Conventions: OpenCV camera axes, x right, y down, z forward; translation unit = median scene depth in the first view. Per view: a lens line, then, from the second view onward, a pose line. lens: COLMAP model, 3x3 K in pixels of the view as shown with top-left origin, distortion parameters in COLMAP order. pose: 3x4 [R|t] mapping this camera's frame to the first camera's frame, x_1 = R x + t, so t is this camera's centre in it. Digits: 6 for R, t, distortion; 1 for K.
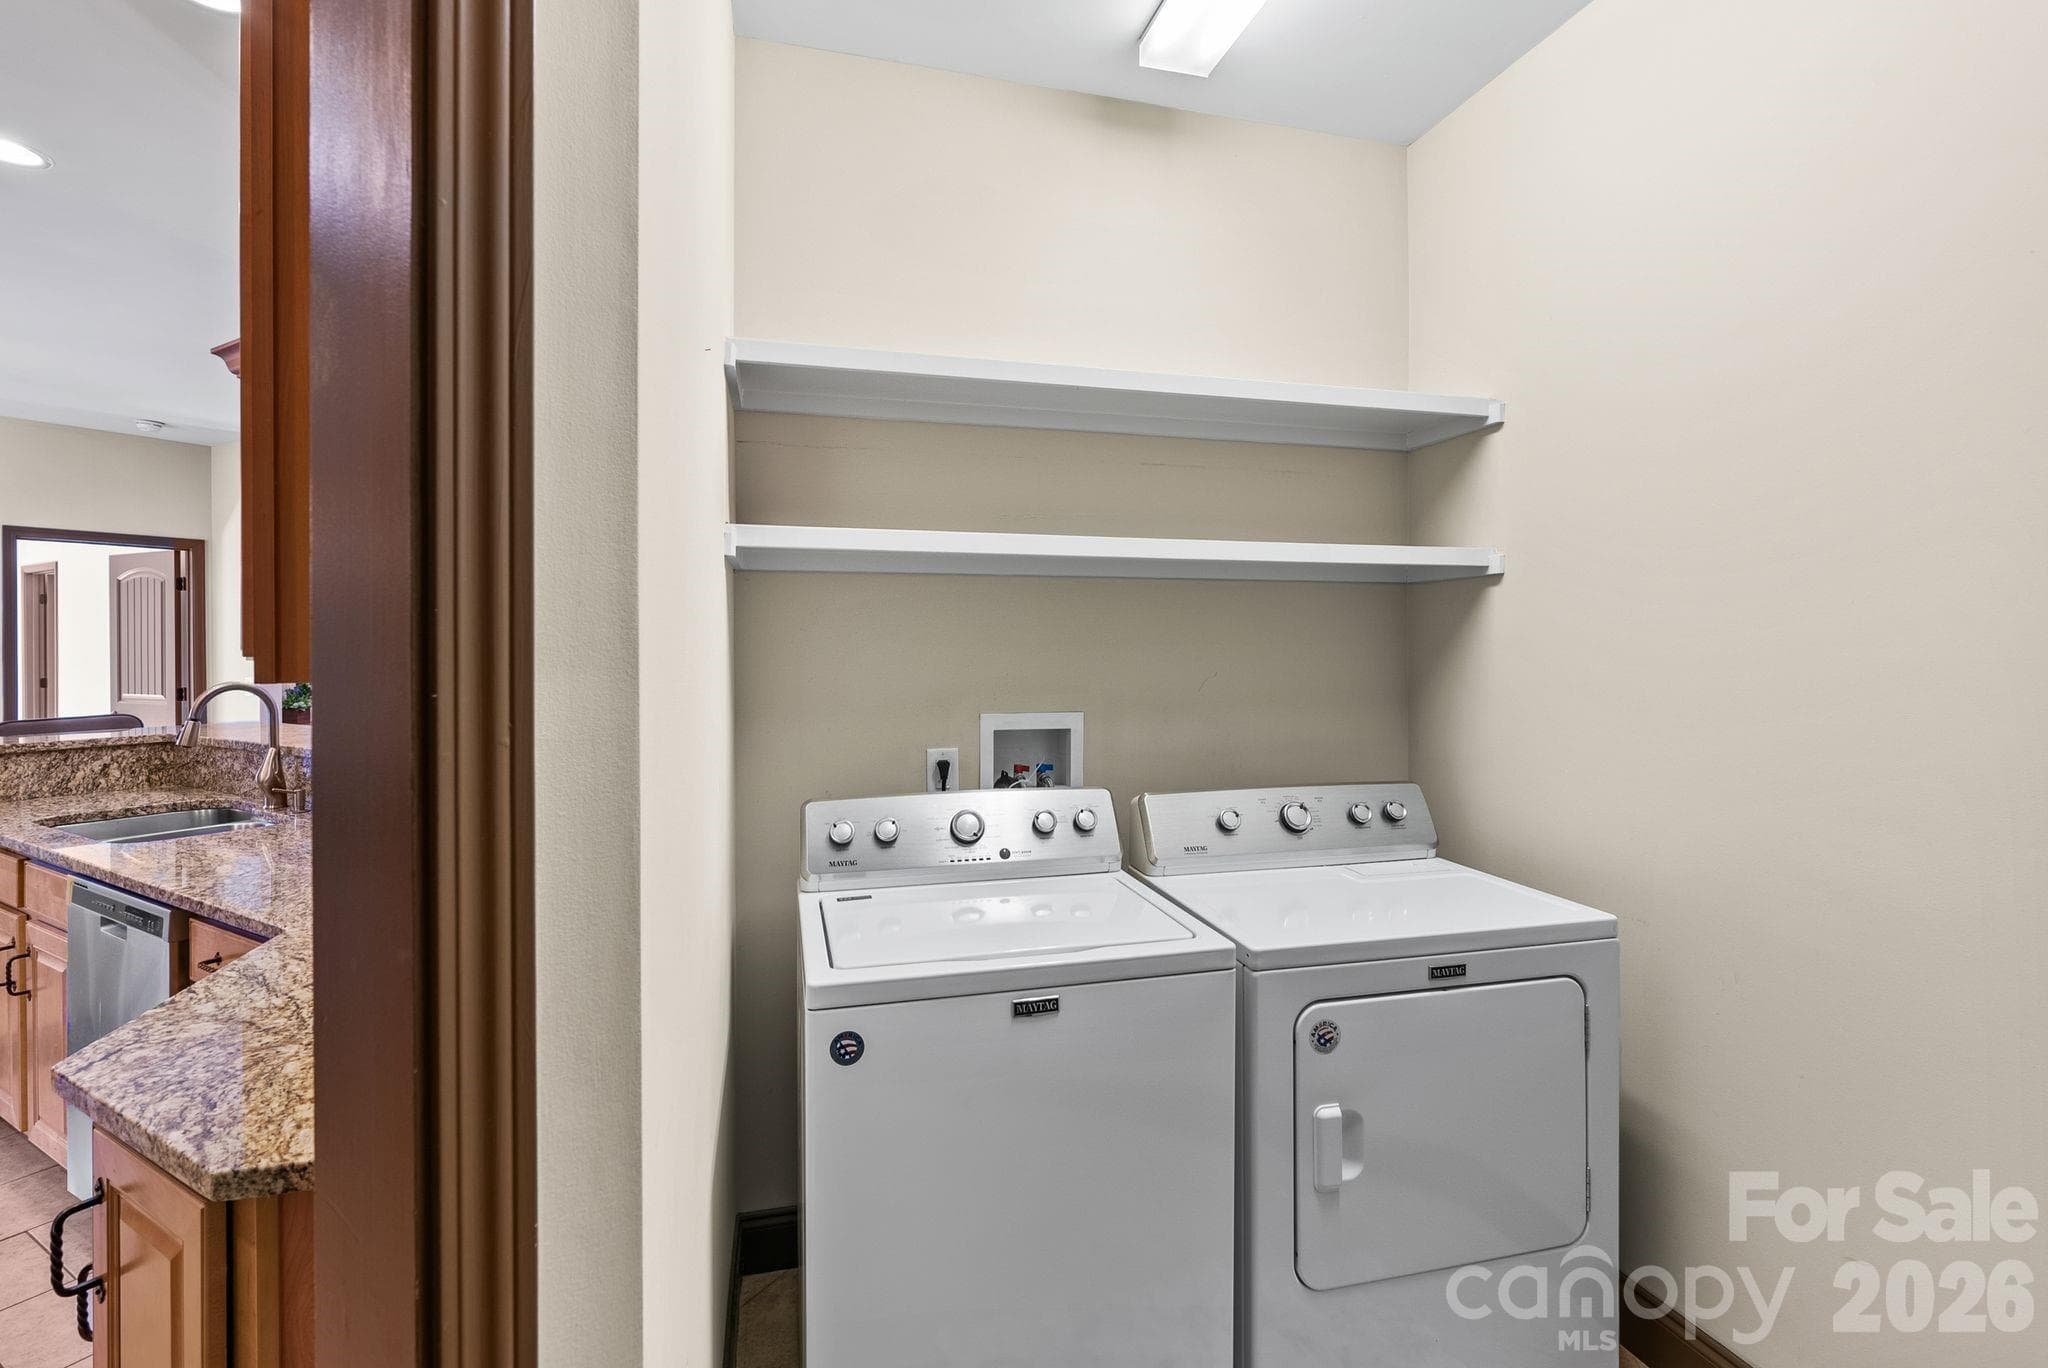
lens RADIAL K [[945.6, 0, 1041.8], [0, 945.6, 653.7], [0, 0, 1]] dist [-0.012322, 0.003846]
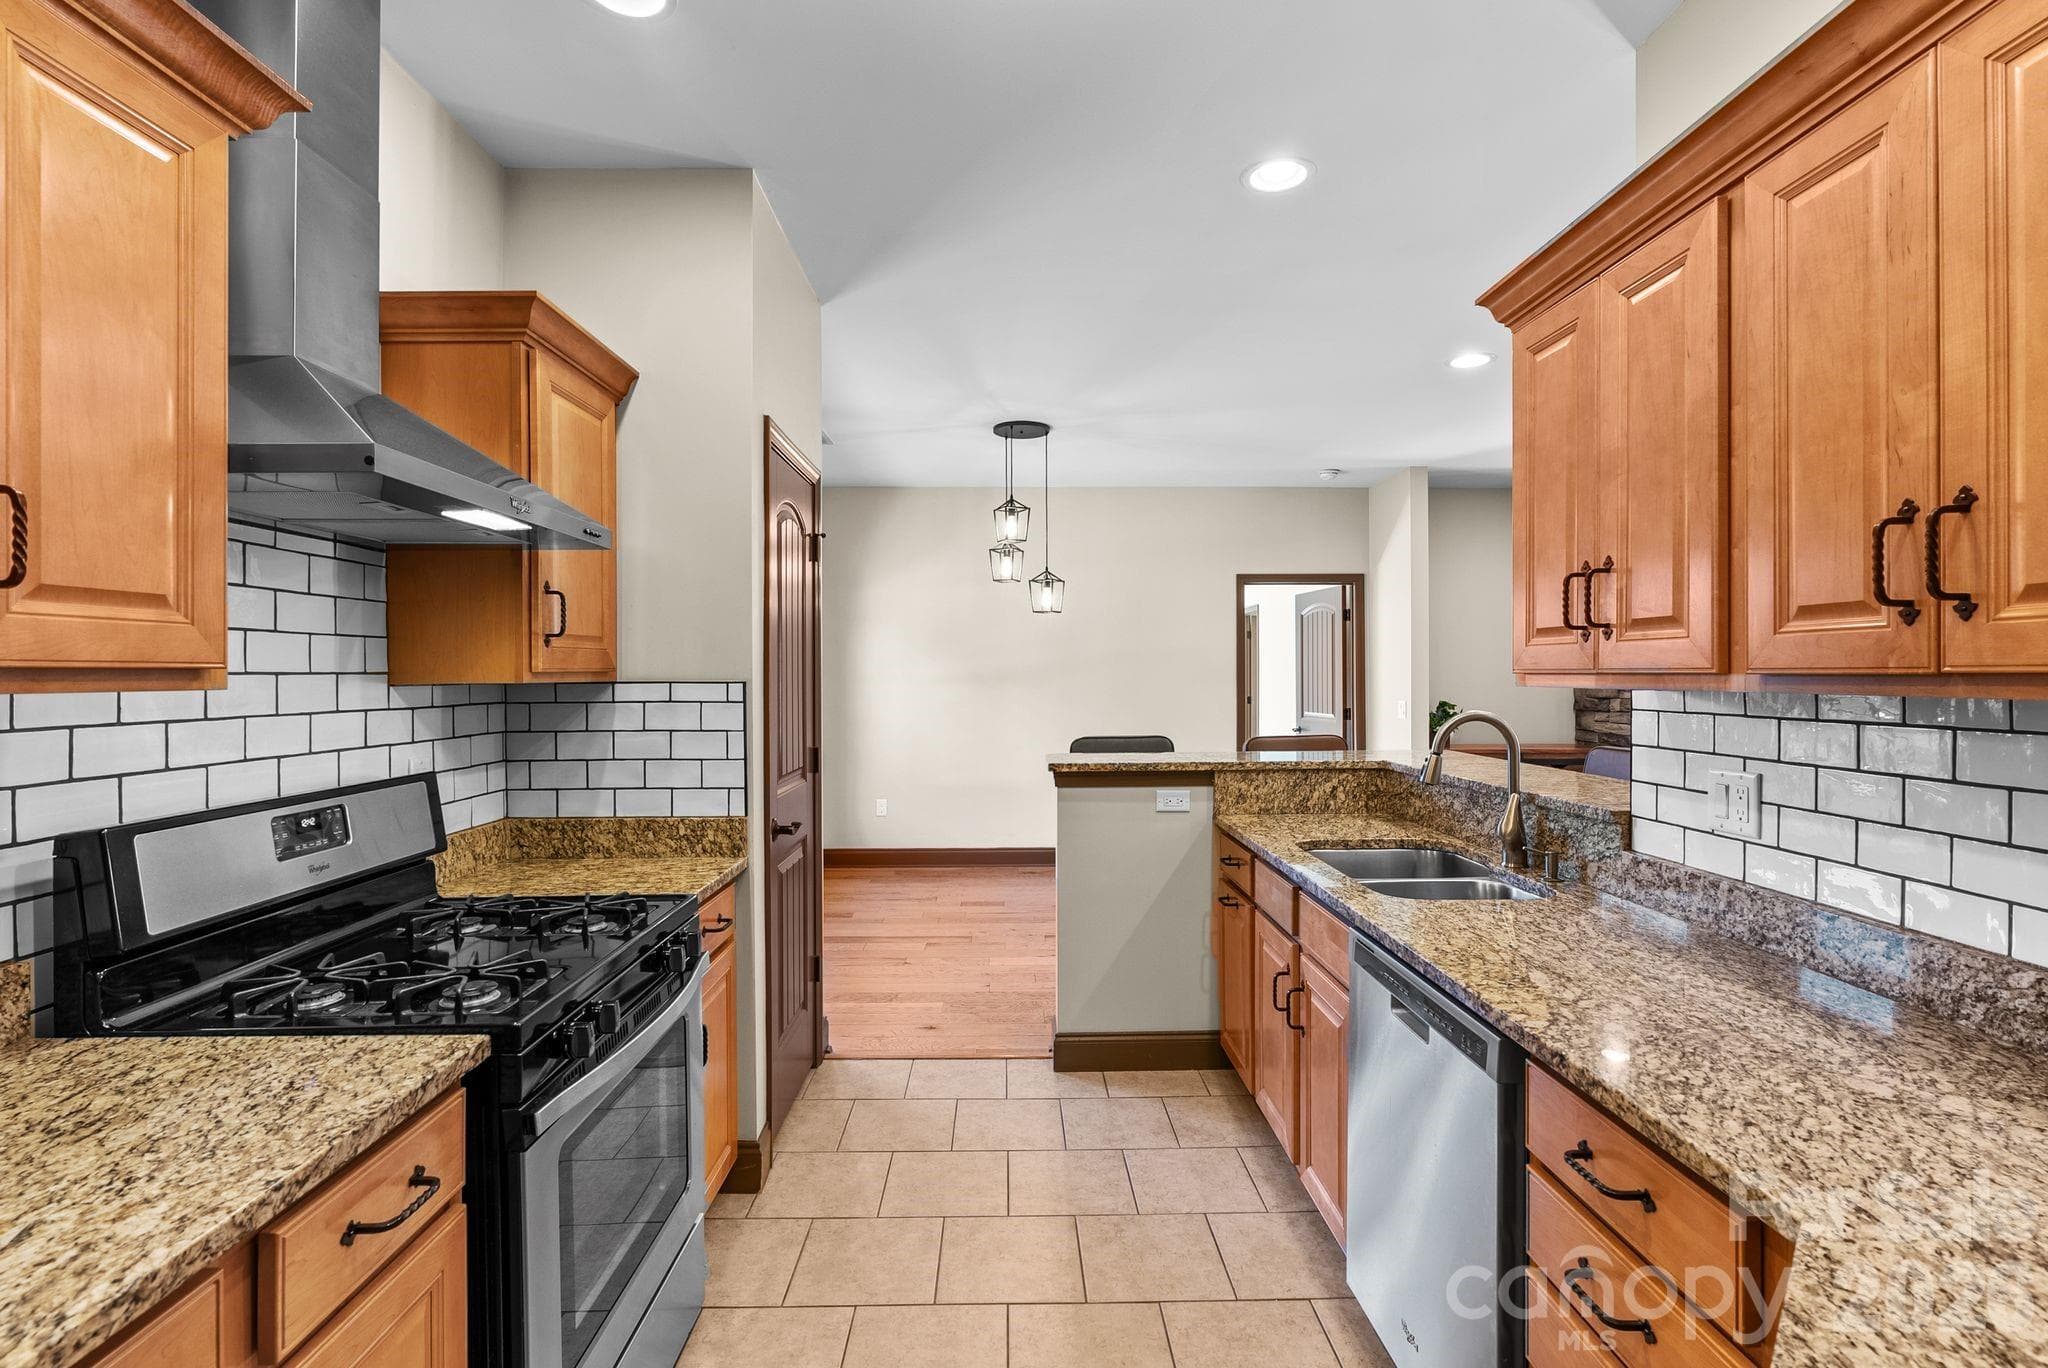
lens RADIAL K [[945.6, 0, 1022.9], [0, 945.6, 679.1], [0, 0, 1]] dist [-0.012322, 0.003846]
pose [[0.510858, 0.004117, -0.859655, -0.314982], [-0.003755, 0.999990, 0.002558, 0.000911], [0.859657, 0.001921, 0.510868, 0.204182]]
